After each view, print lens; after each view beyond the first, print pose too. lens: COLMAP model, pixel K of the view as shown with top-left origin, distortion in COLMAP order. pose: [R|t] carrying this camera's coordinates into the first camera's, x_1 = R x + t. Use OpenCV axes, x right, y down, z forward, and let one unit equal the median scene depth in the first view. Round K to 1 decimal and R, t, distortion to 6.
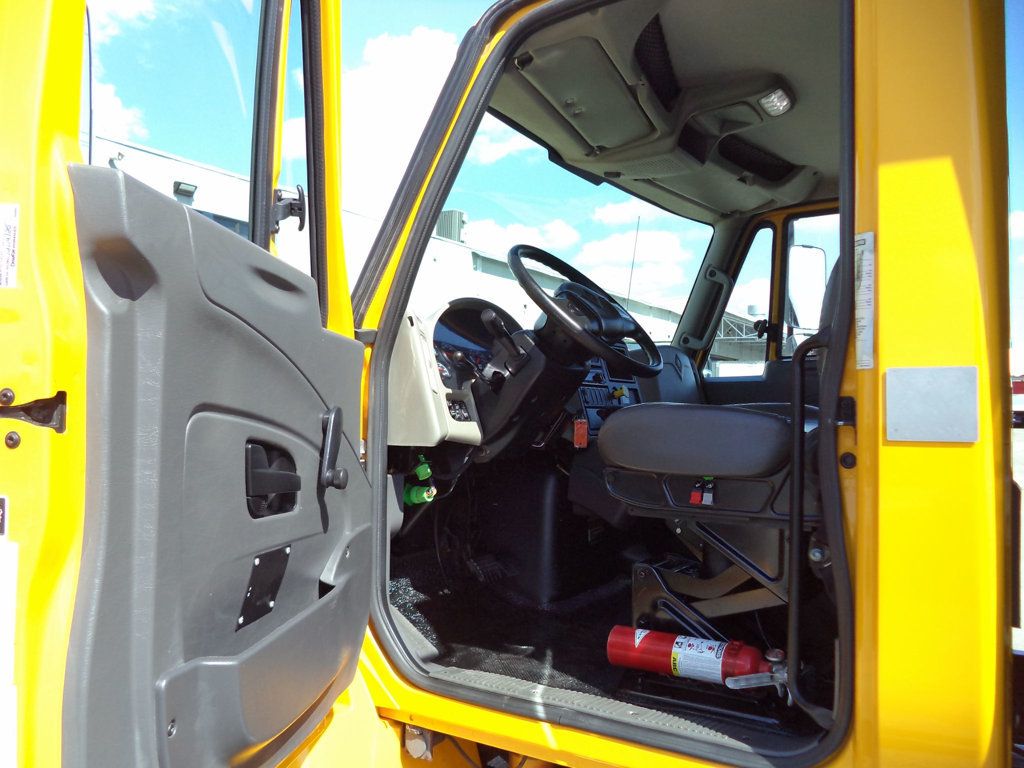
lens RADIAL K [[823.2, 0, 507.4], [0, 823.2, 377.7], [0, 0, 1]] dist [-0.029712, -0.005988]
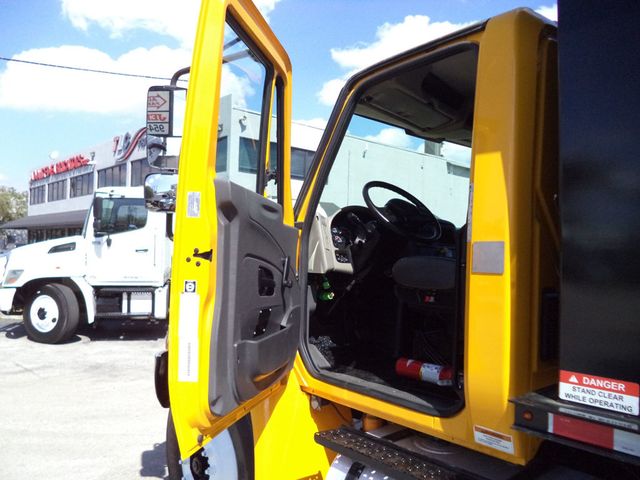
lens RADIAL K [[514.5, 0, 317.1], [0, 514.5, 236.0], [0, 0, 1]] dist [-0.029712, -0.005988]
pose [[0.951151, 0.005031, -0.308684, 0.318381], [-0.007415, 0.999951, -0.006552, -0.009878], [0.308636, 0.008521, 0.951142, -0.350246]]
